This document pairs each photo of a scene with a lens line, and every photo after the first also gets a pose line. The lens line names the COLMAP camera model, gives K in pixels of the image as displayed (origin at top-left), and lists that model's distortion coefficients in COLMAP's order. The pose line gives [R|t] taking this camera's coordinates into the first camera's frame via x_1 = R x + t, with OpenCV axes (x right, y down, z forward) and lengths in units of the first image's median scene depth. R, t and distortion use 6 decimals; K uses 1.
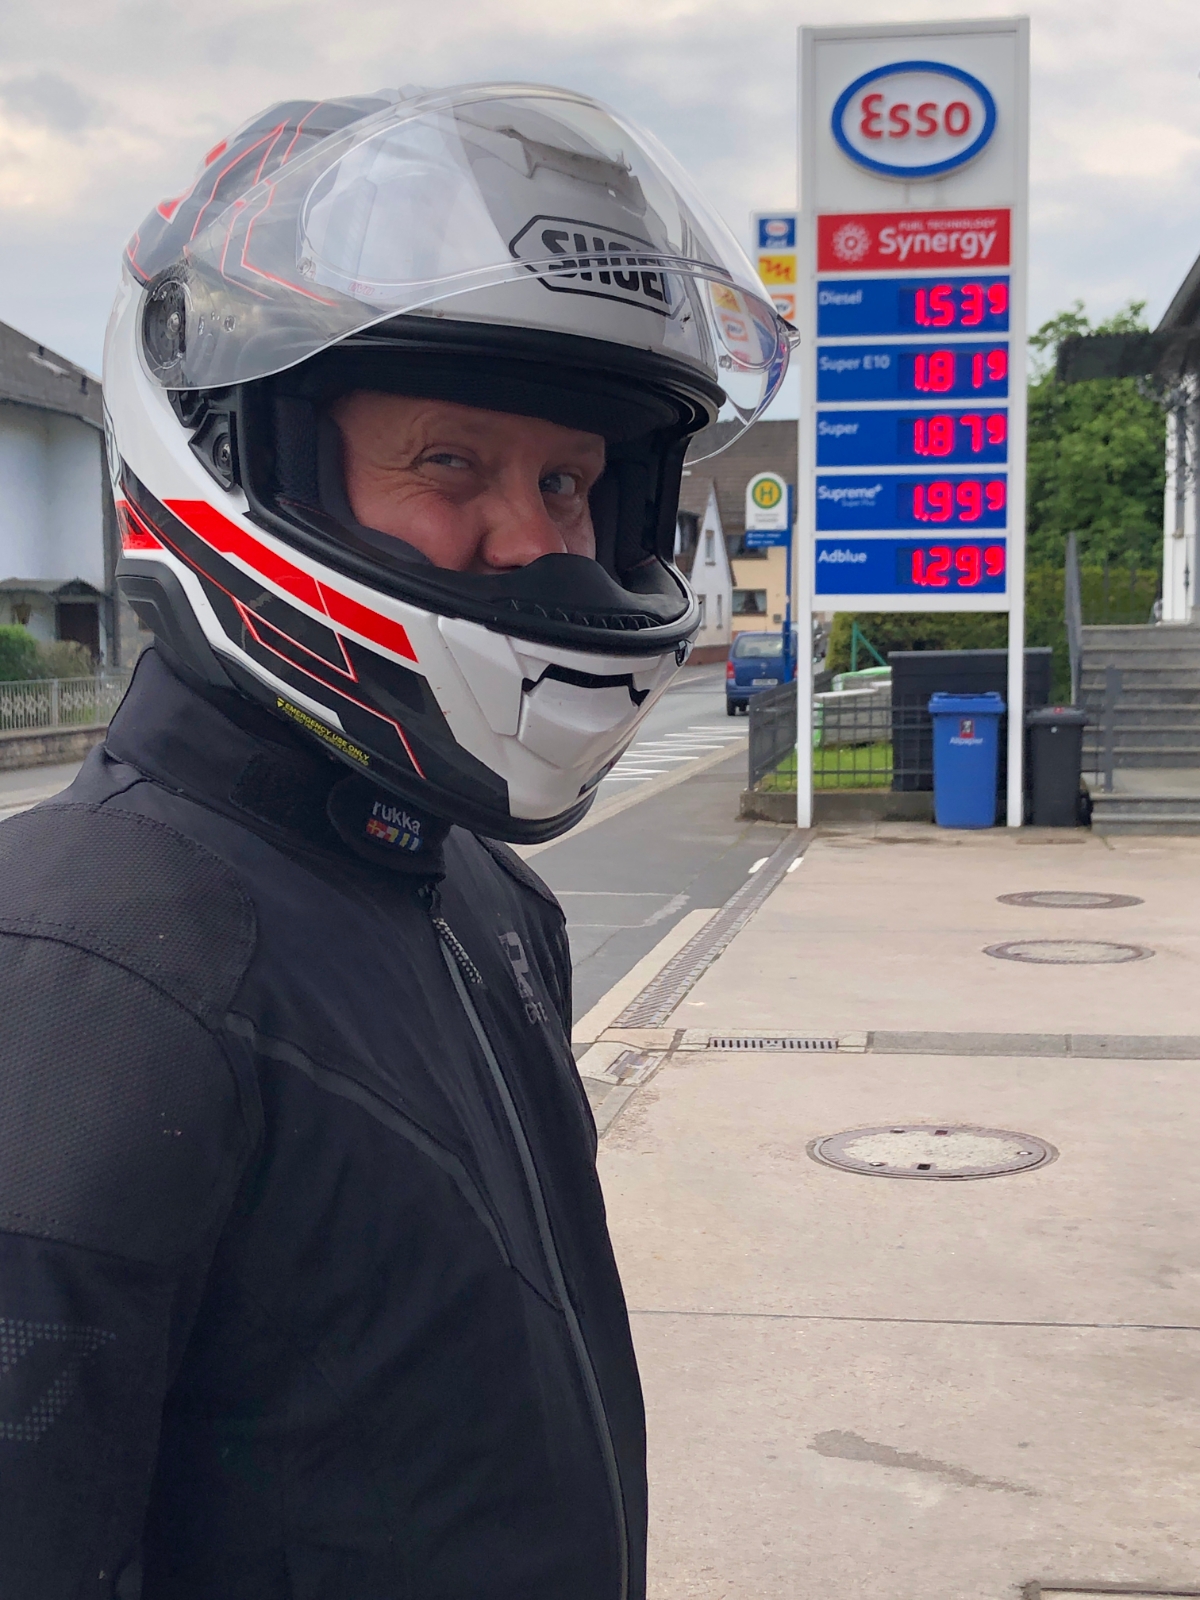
lens RADIAL K [[2266.8, 0, 600.0], [0, 2266.8, 800.0], [0, 0, 1]] dist [0.007321, 0.008997]
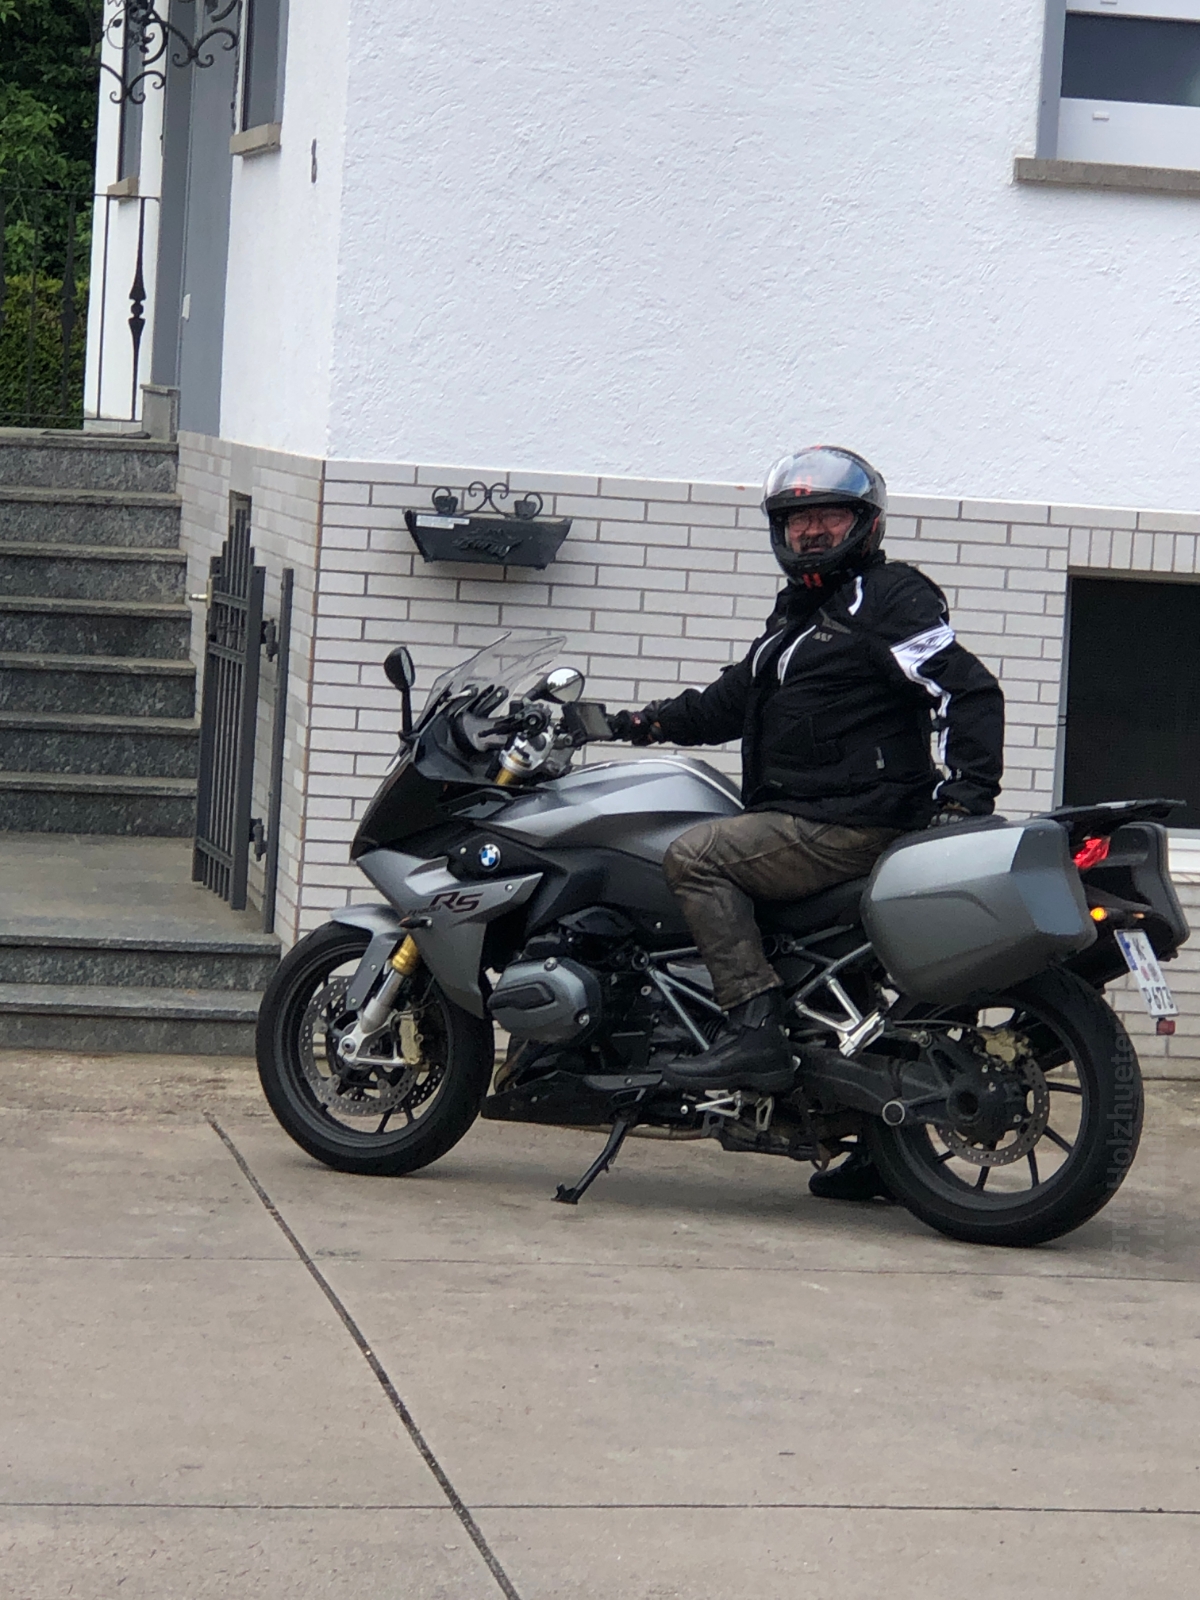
lens RADIAL K [[5353.8, 0, 600.0], [0, 5353.8, 800.0], [0, 0, 1]] dist [-0.043027, -0.111254]
pose [[0.944233, 0.034627, 0.327454, 0.048983], [-0.035582, 0.999362, -0.003075, -0.018656], [-0.327351, -0.008748, 0.944862, 0.154377]]
